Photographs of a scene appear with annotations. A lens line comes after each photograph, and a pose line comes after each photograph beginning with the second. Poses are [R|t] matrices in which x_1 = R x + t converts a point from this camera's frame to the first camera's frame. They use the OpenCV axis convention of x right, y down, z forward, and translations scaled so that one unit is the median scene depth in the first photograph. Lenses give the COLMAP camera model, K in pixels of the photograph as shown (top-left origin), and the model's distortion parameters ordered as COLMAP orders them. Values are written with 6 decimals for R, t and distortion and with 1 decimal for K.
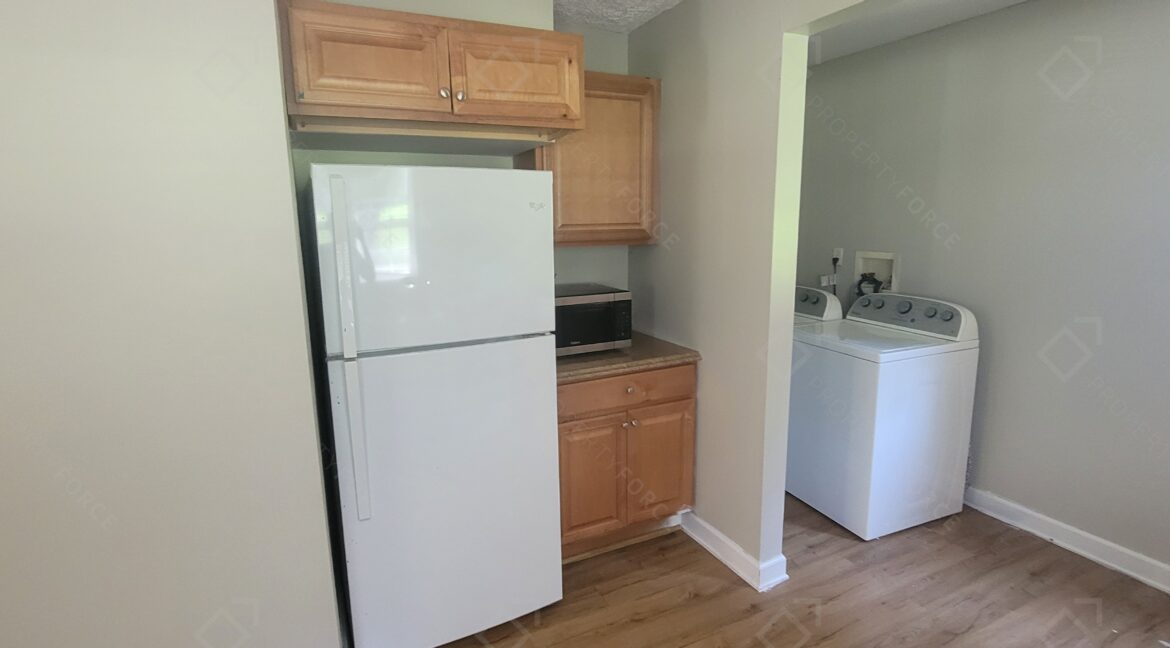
lens RADIAL K [[566.3, 0, 580.1], [0, 566.3, 316.9], [0, 0, 1]] dist [-0.009507, 0.002598]
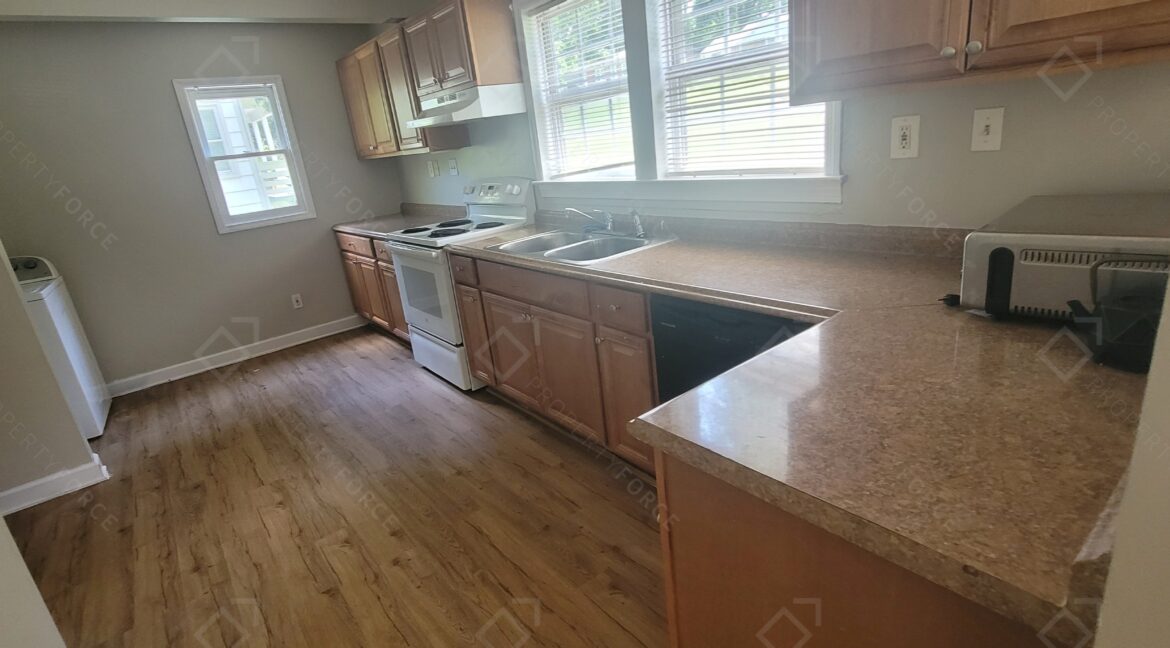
lens RADIAL K [[566.3, 0, 579.4], [0, 566.3, 322.3], [0, 0, 1]] dist [-0.009507, 0.002598]
pose [[-0.230245, -0.264285, 0.936558, -0.912482], [0.289454, 0.900256, 0.325201, 0.067212], [-0.929088, 0.345966, -0.130782, 0.074715]]
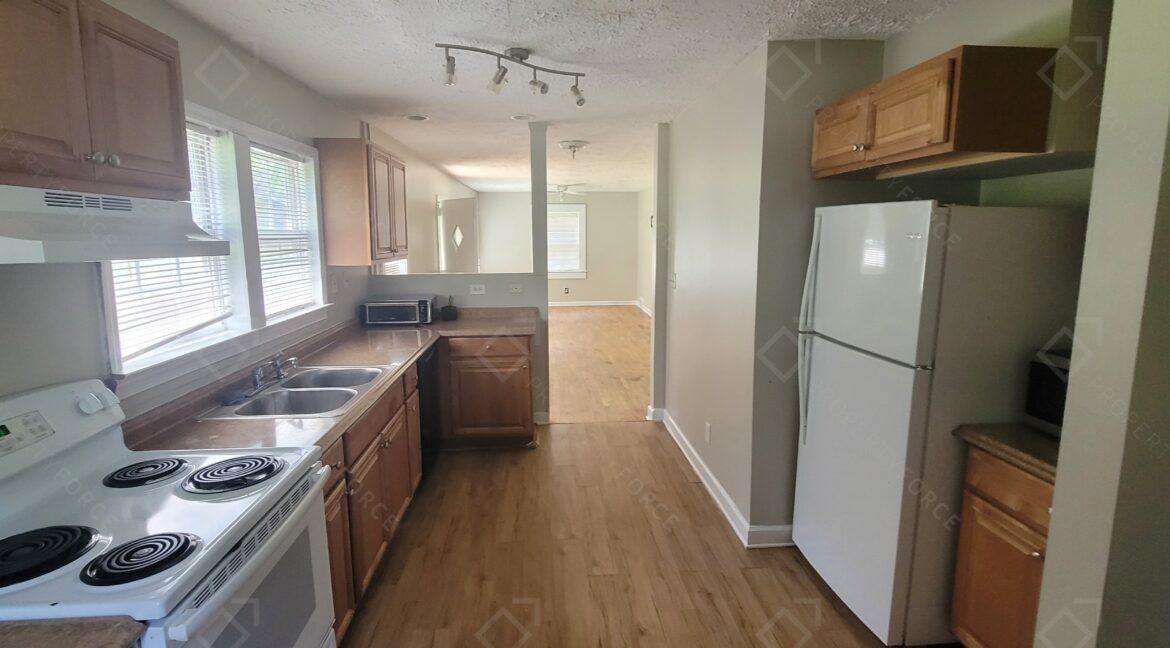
lens RADIAL K [[566.3, 0, 580.5], [0, 566.3, 315.1], [0, 0, 1]] dist [-0.009507, 0.002598]
pose [[-0.356437, 0.155245, -0.921332, 0.842065], [-0.154074, 0.962832, 0.221844, -0.149193], [0.921528, 0.221027, -0.319270, 0.628582]]
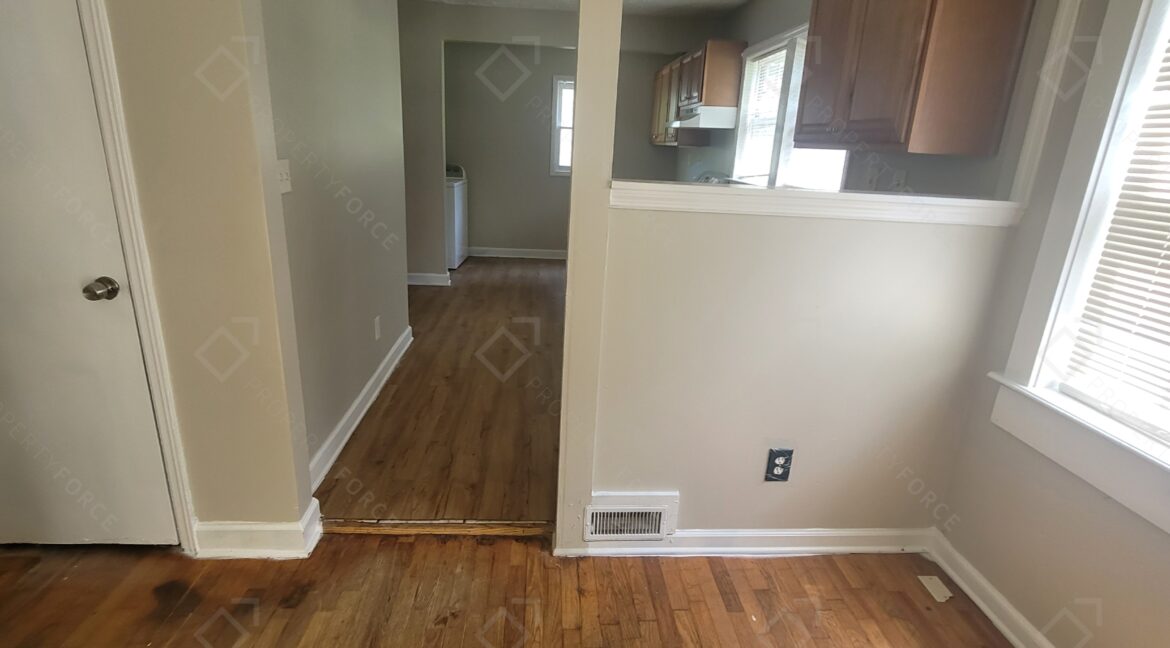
lens RADIAL K [[566.3, 0, 575.1], [0, 566.3, 322.9], [0, 0, 1]] dist [-0.009507, 0.002598]
pose [[0.374577, -0.247325, 0.893601, -1.495404], [0.114592, 0.968727, 0.220084, 0.164554], [-0.920088, 0.019961, 0.391204, -0.361615]]
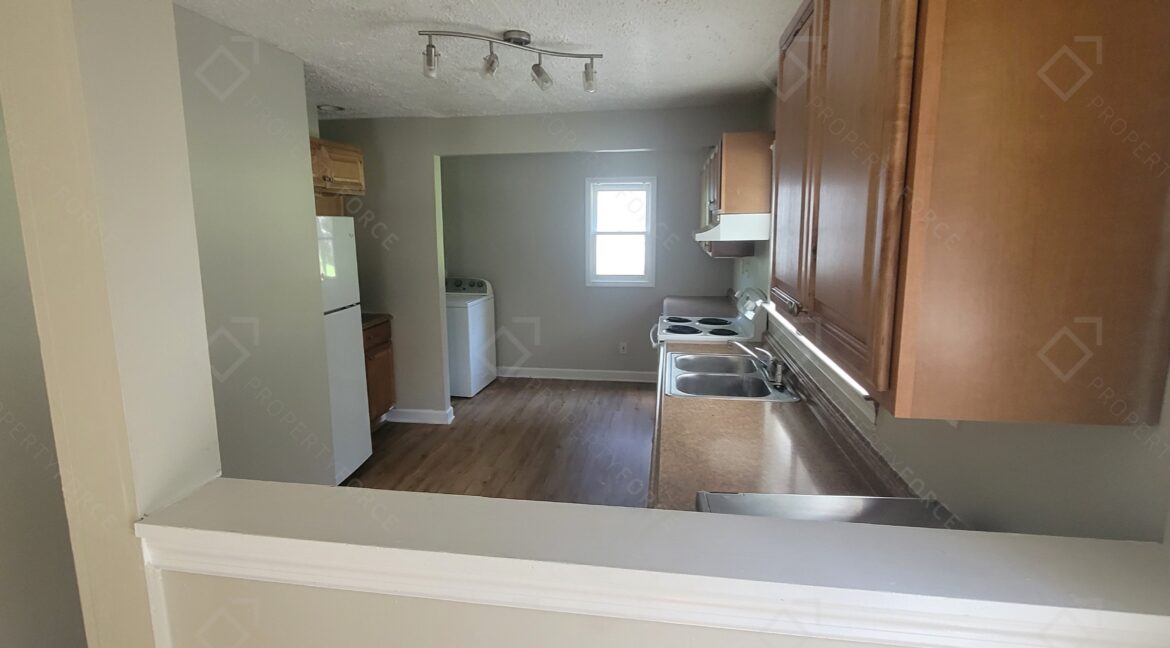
lens RADIAL K [[566.3, 0, 569.0], [0, 566.3, 311.5], [0, 0, 1]] dist [-0.009507, 0.002598]
pose [[0.570113, -0.117663, 0.813097, -0.946890], [0.147239, 0.988301, 0.039778, 0.067058], [-0.808264, 0.097042, 0.580768, -0.509356]]
